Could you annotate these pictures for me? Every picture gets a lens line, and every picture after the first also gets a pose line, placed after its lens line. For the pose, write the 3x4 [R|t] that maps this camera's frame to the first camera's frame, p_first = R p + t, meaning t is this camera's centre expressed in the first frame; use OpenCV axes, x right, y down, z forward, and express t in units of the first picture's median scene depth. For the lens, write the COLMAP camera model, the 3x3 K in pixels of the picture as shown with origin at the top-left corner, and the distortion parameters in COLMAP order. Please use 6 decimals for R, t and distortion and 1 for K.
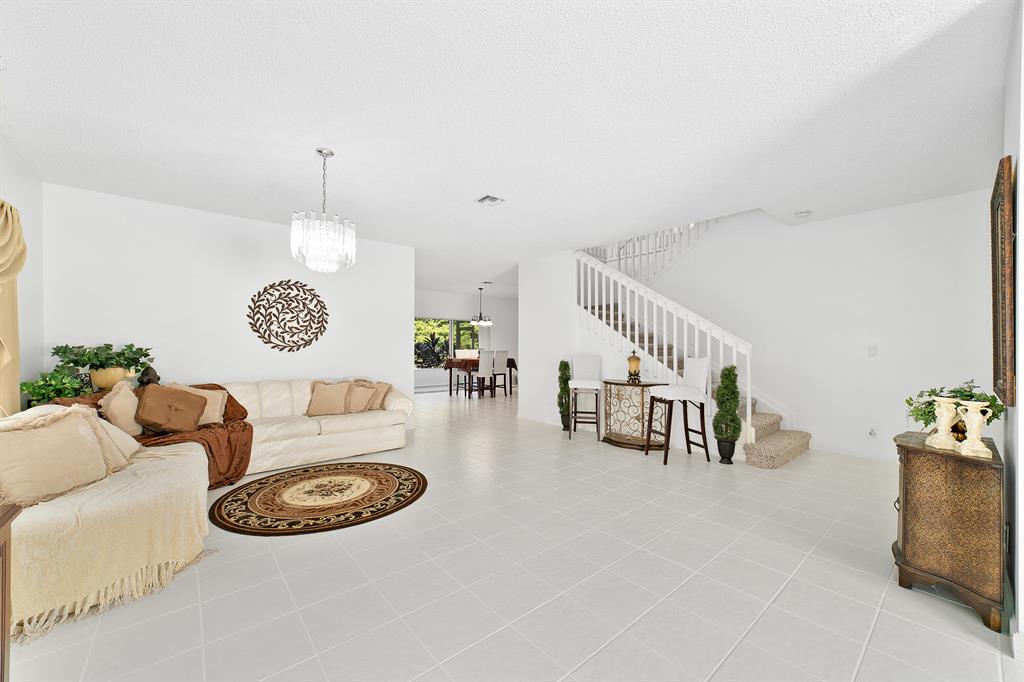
lens RADIAL K [[393.2, 0, 508.6], [0, 393.2, 344.6], [0, 0, 1]] dist [-0.009383, 0.000186]
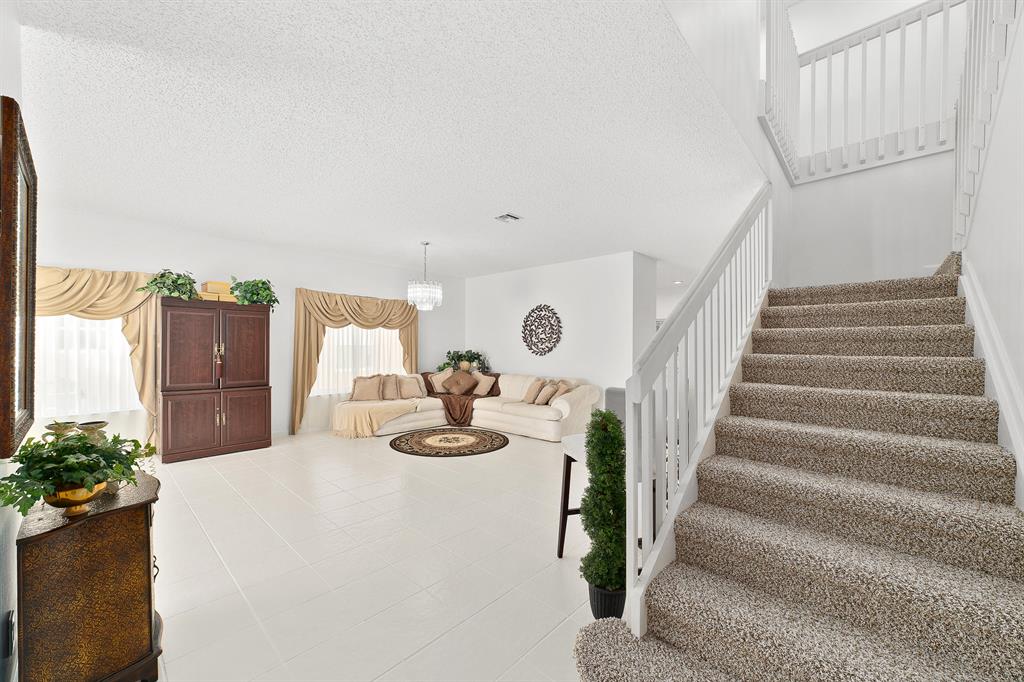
lens RADIAL K [[393.2, 0, 508.6], [0, 393.2, 344.6], [0, 0, 1]] dist [-0.009383, 0.000186]
pose [[0.121033, -0.005985, -0.992630, 0.852682], [0.000197, 0.999982, -0.006005, -0.013594], [0.992648, 0.000531, 0.121032, 0.737117]]
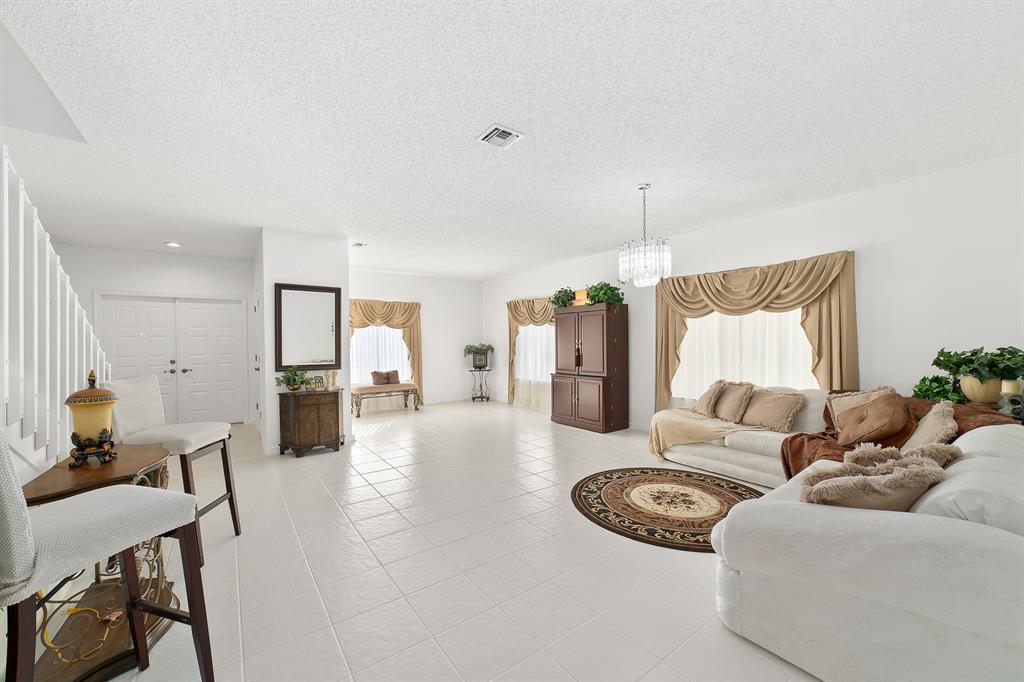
lens RADIAL K [[393.2, 0, 508.6], [0, 393.2, 344.6], [0, 0, 1]] dist [-0.009383, 0.000186]
pose [[-0.997481, 0.007305, 0.070561, -0.090221], [0.007310, 0.999973, -0.000173, -0.009668], [-0.070561, 0.000343, -0.997507, 1.409127]]
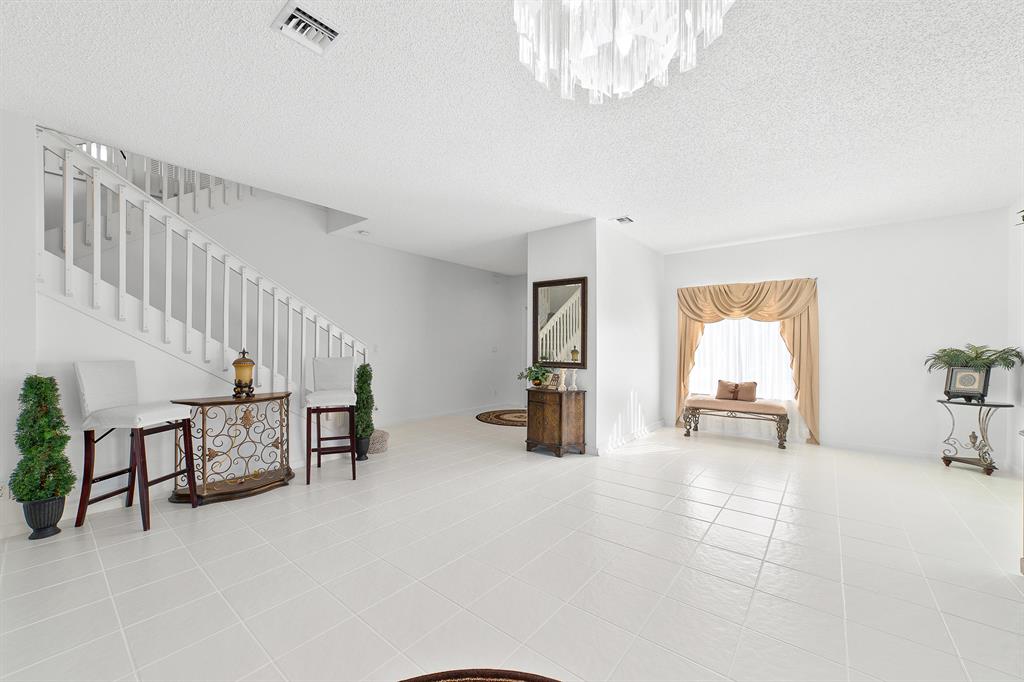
lens RADIAL K [[393.2, 0, 508.6], [0, 393.2, 344.6], [0, 0, 1]] dist [-0.009383, 0.000186]
pose [[-0.190985, -0.000252, 0.981593, -0.461313], [-0.015247, 0.999880, -0.002710, 0.000363], [-0.981475, -0.015484, -0.190966, 0.722562]]
